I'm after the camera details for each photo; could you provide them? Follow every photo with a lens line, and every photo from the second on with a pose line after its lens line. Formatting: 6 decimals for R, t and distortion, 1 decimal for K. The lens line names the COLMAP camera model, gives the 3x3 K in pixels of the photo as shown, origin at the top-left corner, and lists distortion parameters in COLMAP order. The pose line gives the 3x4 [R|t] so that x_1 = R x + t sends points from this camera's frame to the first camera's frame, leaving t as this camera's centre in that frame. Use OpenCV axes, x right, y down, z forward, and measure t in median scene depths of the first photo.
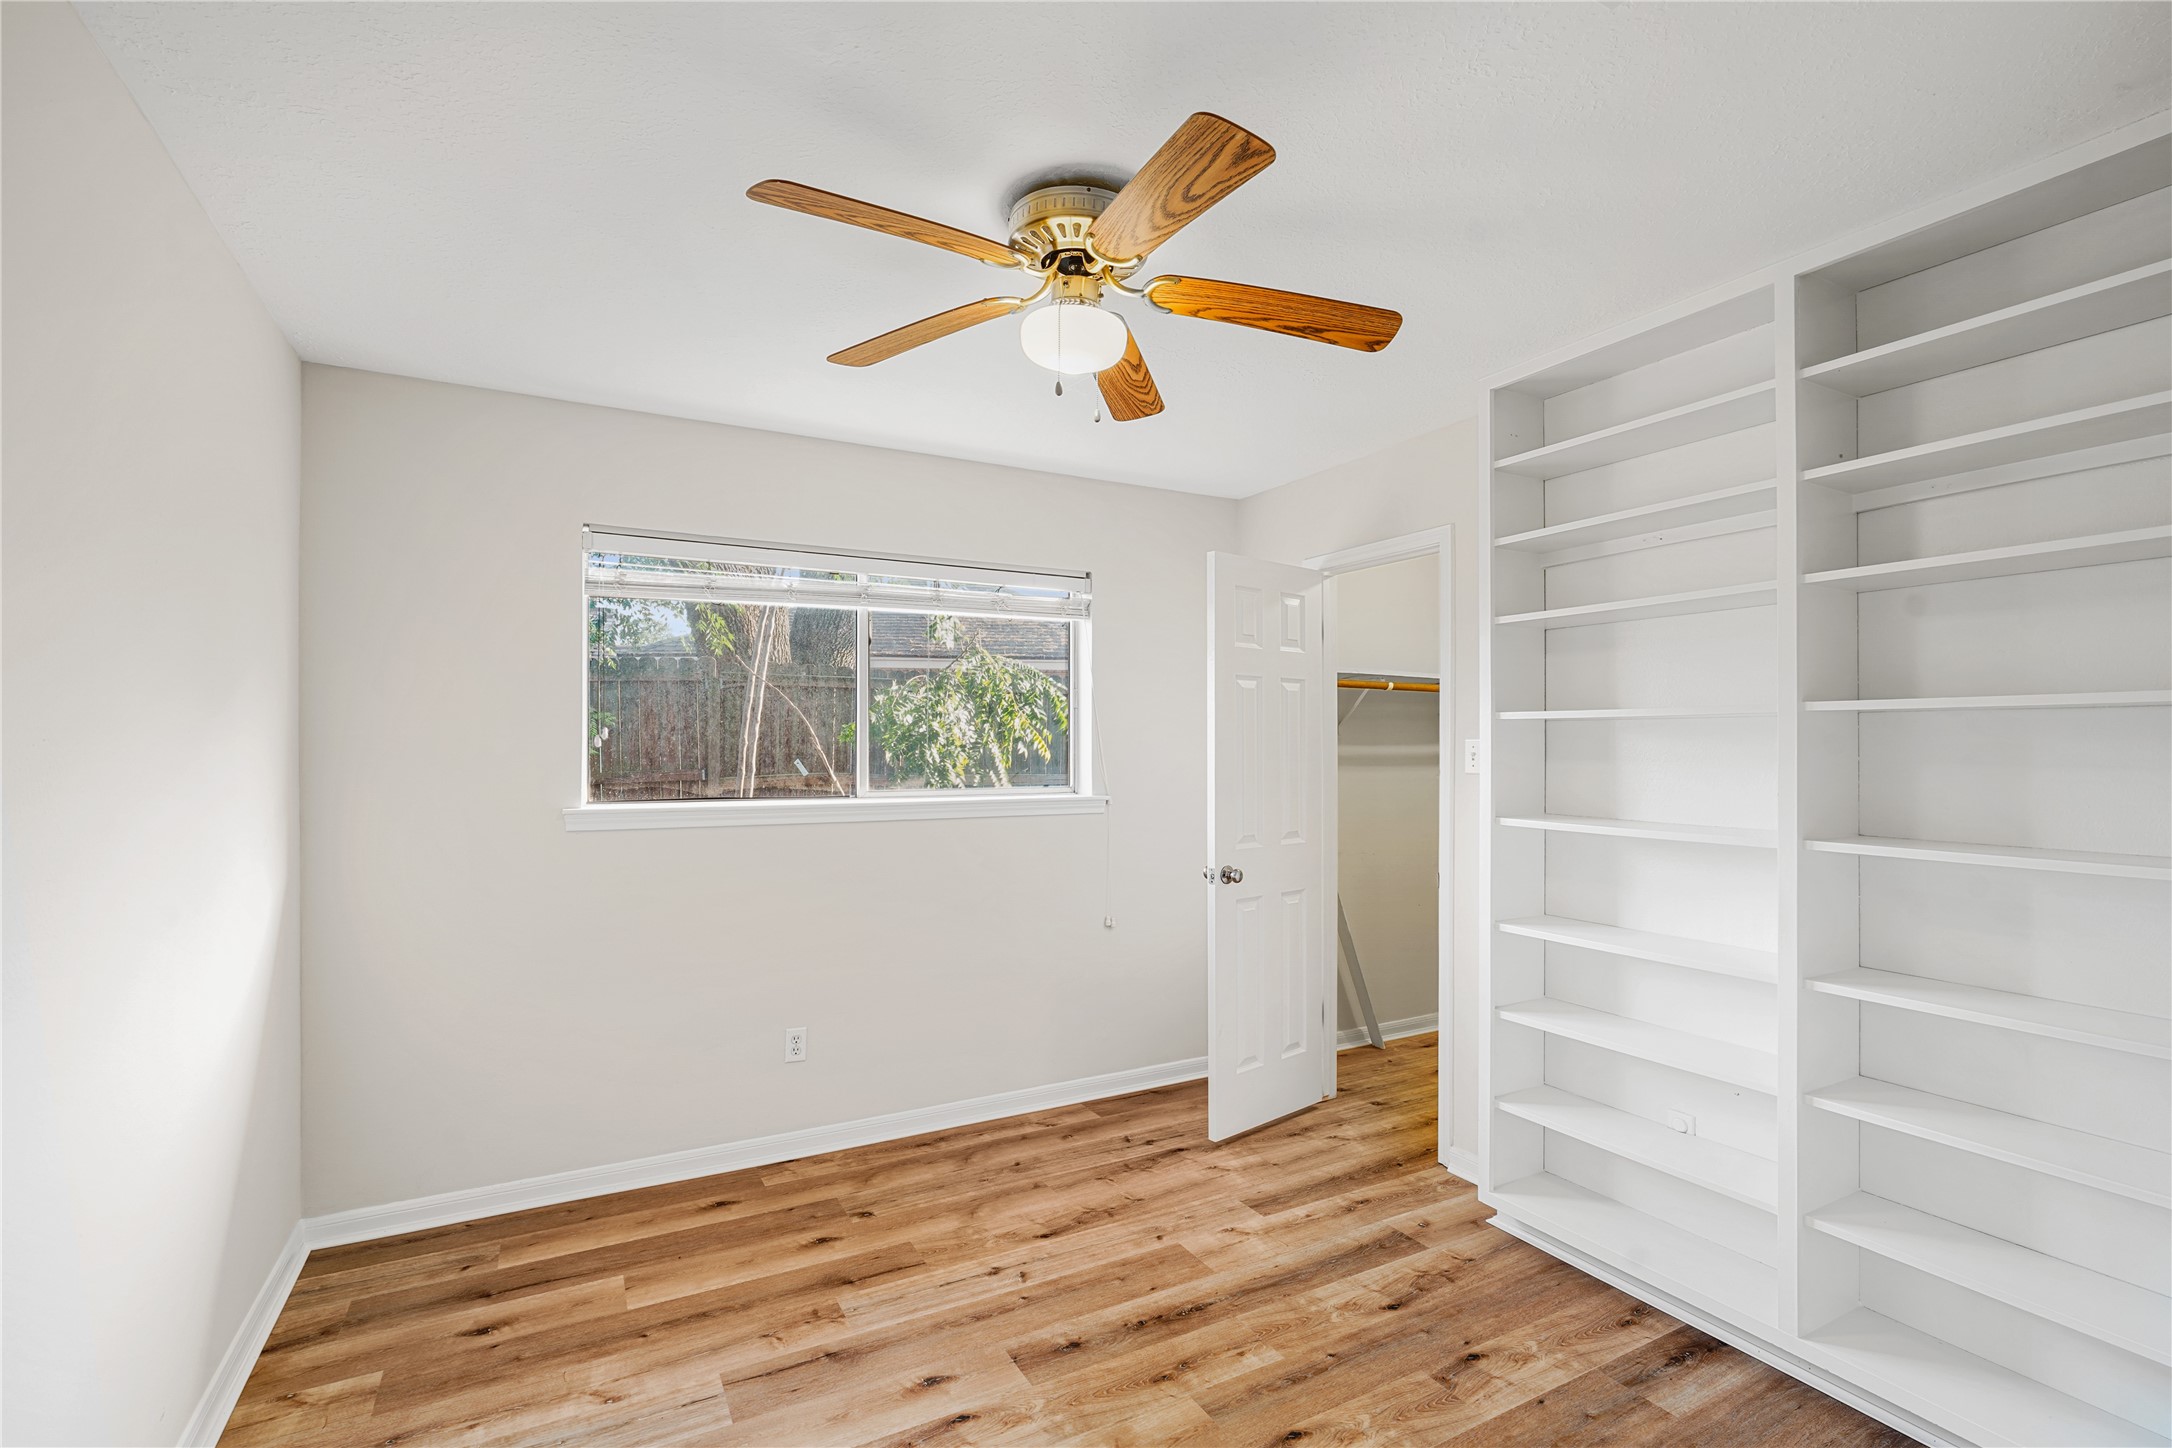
lens RADIAL K [[976.8, 0, 1080.7], [0, 976.8, 735.9], [0, 0, 1]] dist [-0.014628, 0.005037]
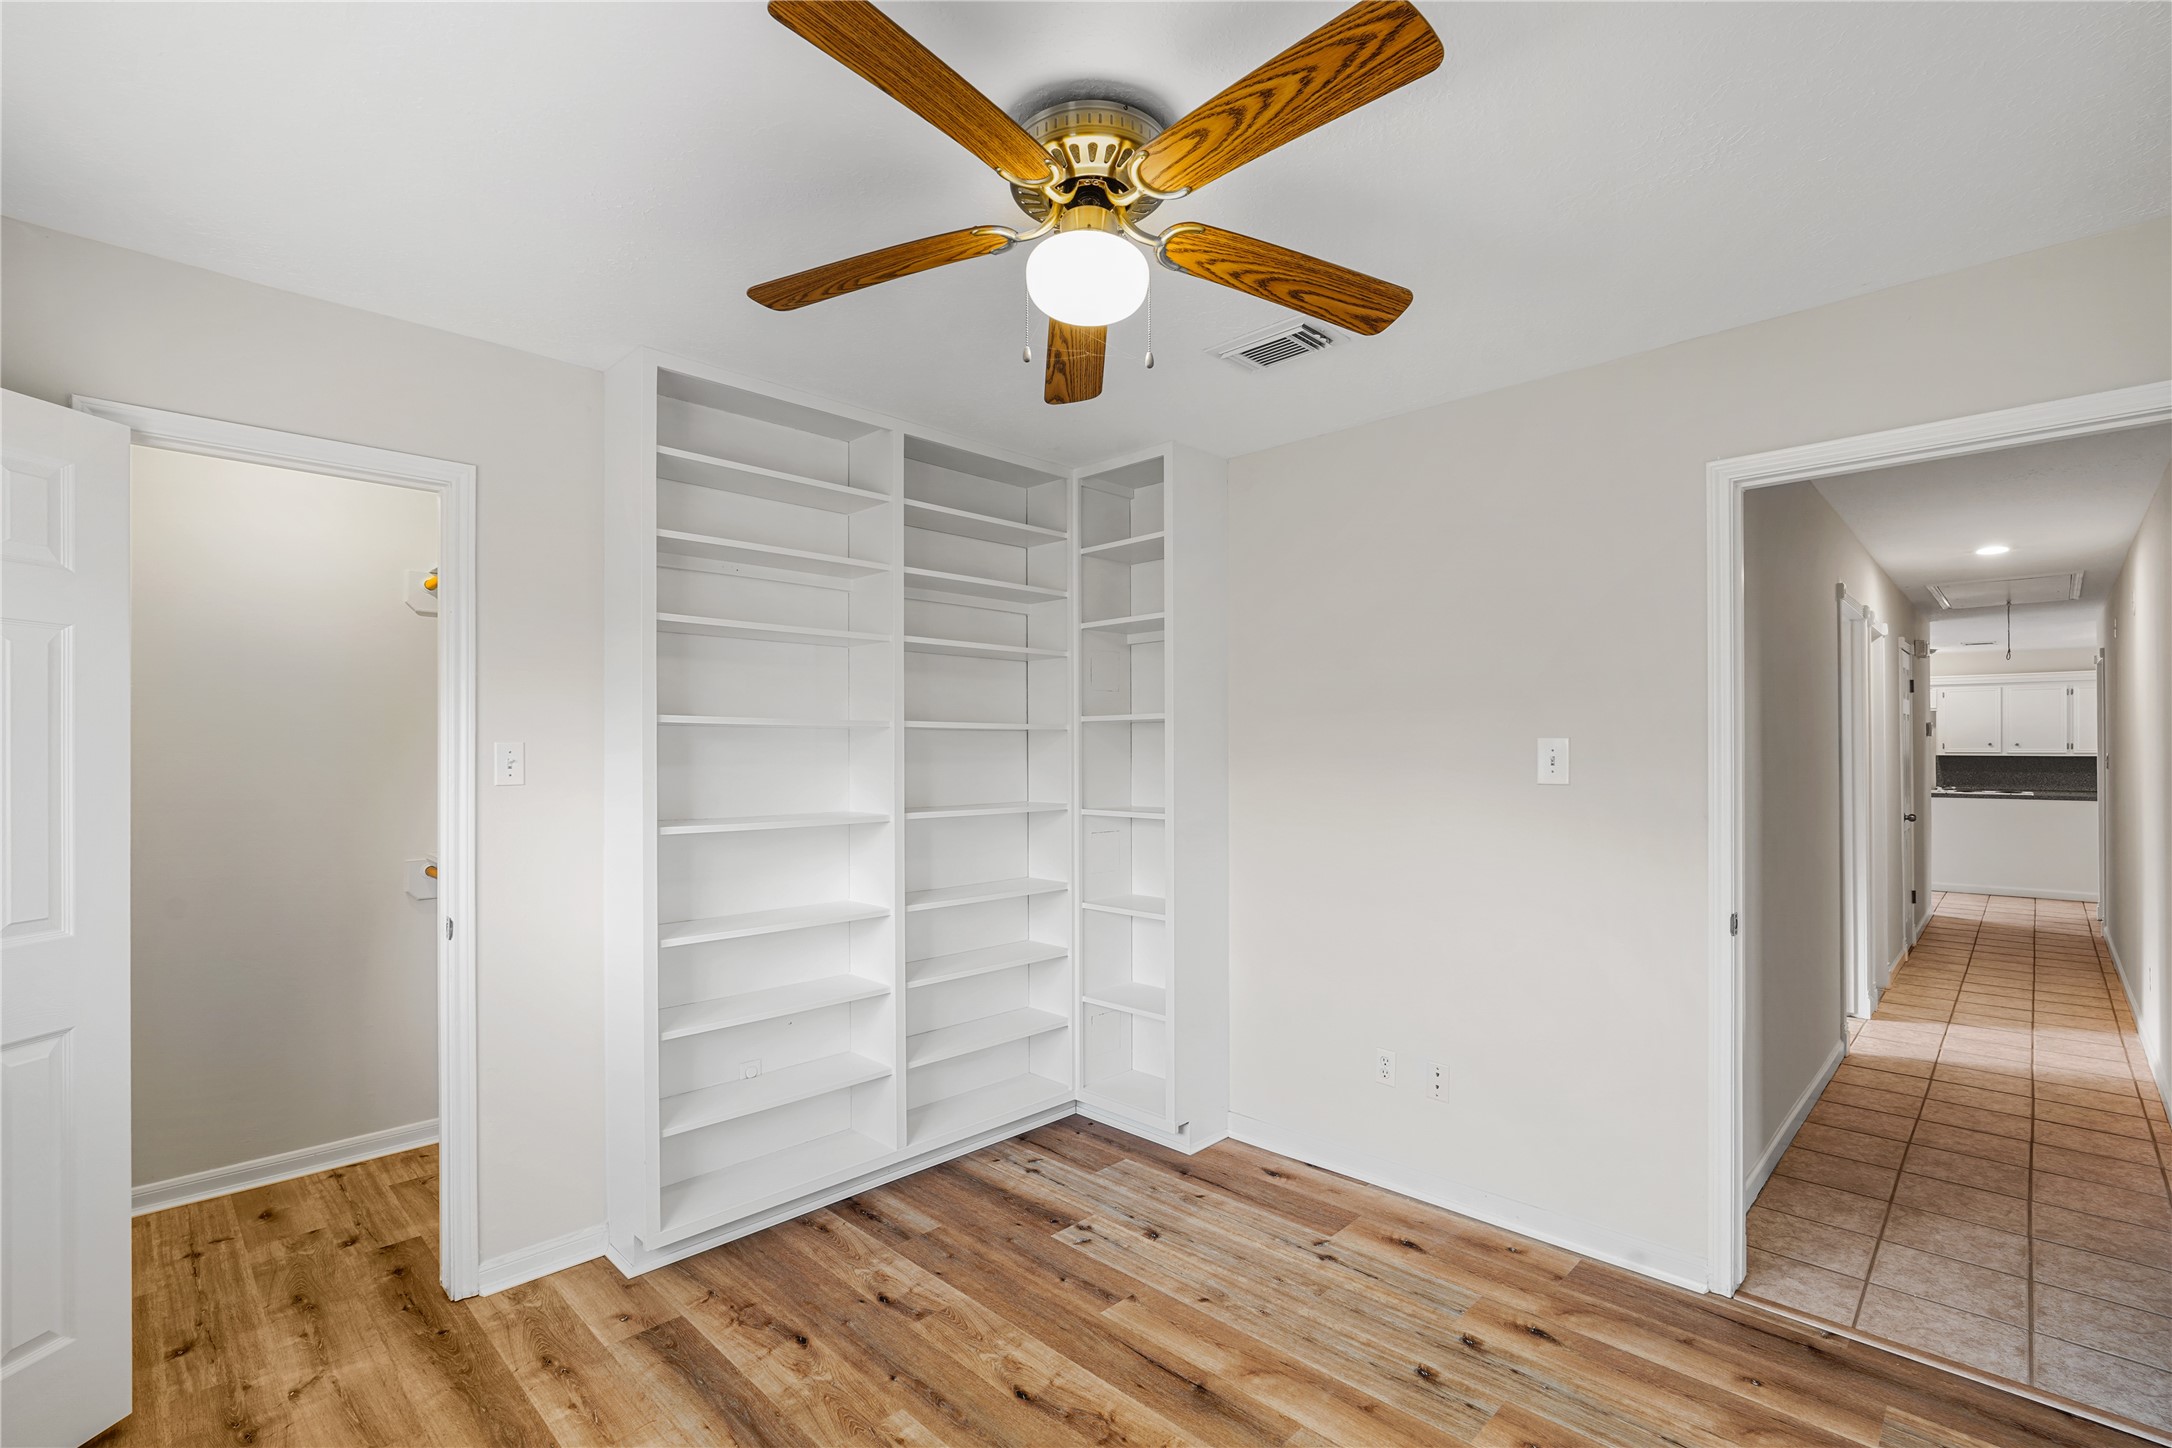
lens RADIAL K [[976.8, 0, 1088.4], [0, 976.8, 739.5], [0, 0, 1]] dist [-0.014628, 0.005037]
pose [[-0.294035, 0.013143, 0.955704, -0.694345], [-0.006474, 0.999855, -0.015742, 0.013931], [-0.955773, -0.010816, -0.293907, 1.044671]]
